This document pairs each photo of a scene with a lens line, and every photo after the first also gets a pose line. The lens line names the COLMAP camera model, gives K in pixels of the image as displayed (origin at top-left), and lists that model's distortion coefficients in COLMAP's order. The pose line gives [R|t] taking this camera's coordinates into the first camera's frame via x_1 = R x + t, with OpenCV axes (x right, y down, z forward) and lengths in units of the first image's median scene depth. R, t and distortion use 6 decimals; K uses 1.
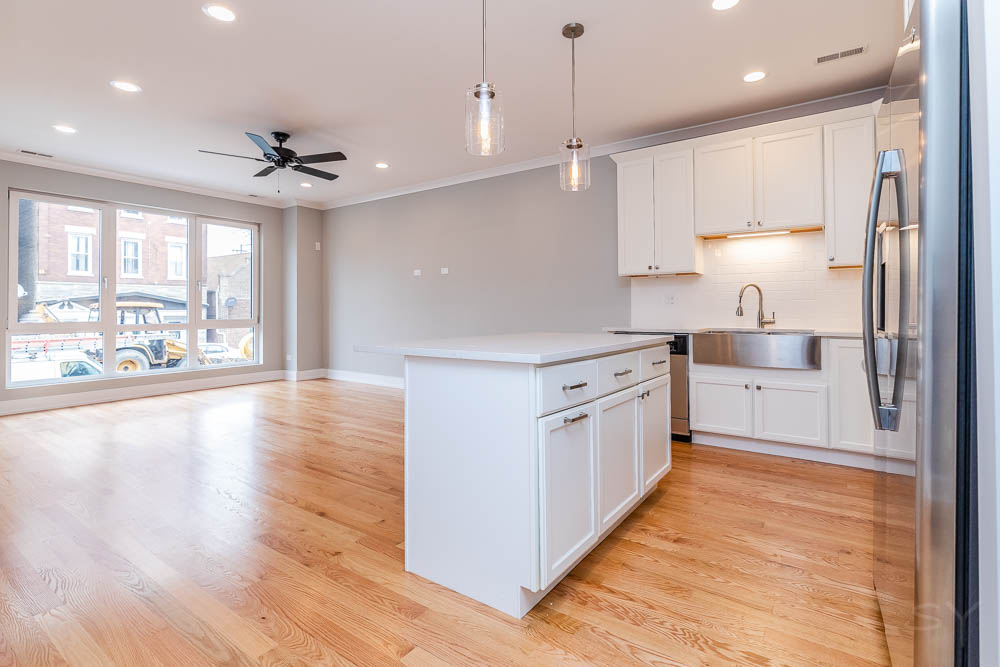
lens RADIAL K [[486.2, 0, 500.7], [0, 486.2, 307.1], [0, 0, 1]] dist [-0.005553, -0.000459]
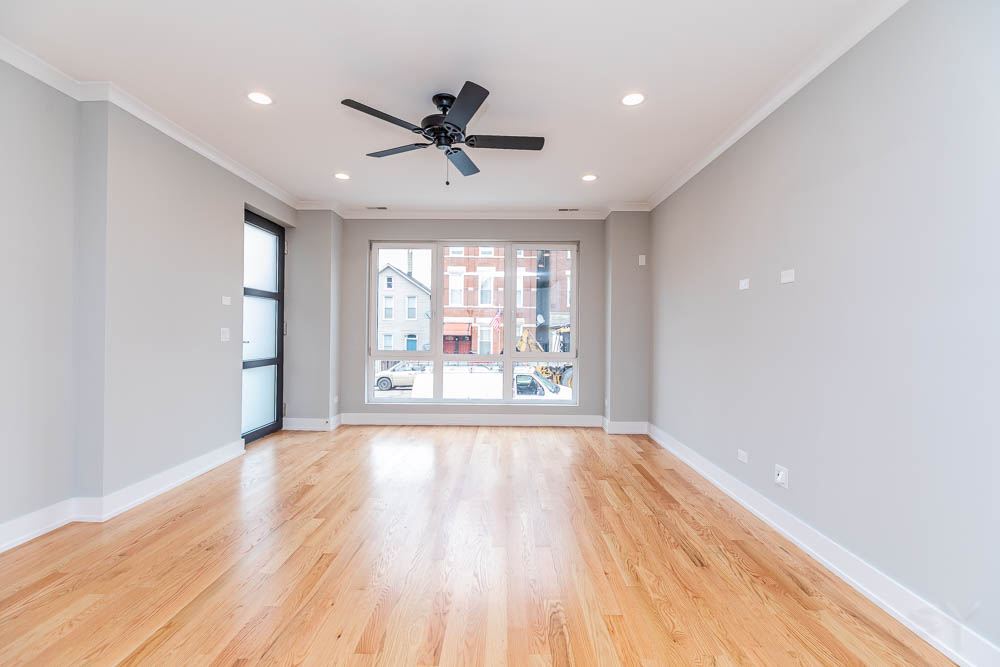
lens RADIAL K [[454.3, 0, 501.4], [0, 454.3, 331.3], [0, 0, 1]] dist [0.002580, 0.000104]
pose [[0.570801, 0.009118, -0.821038, 0.082538], [-0.007209, 0.999955, 0.006093, -0.018006], [0.821056, 0.002441, 0.570842, 0.433068]]
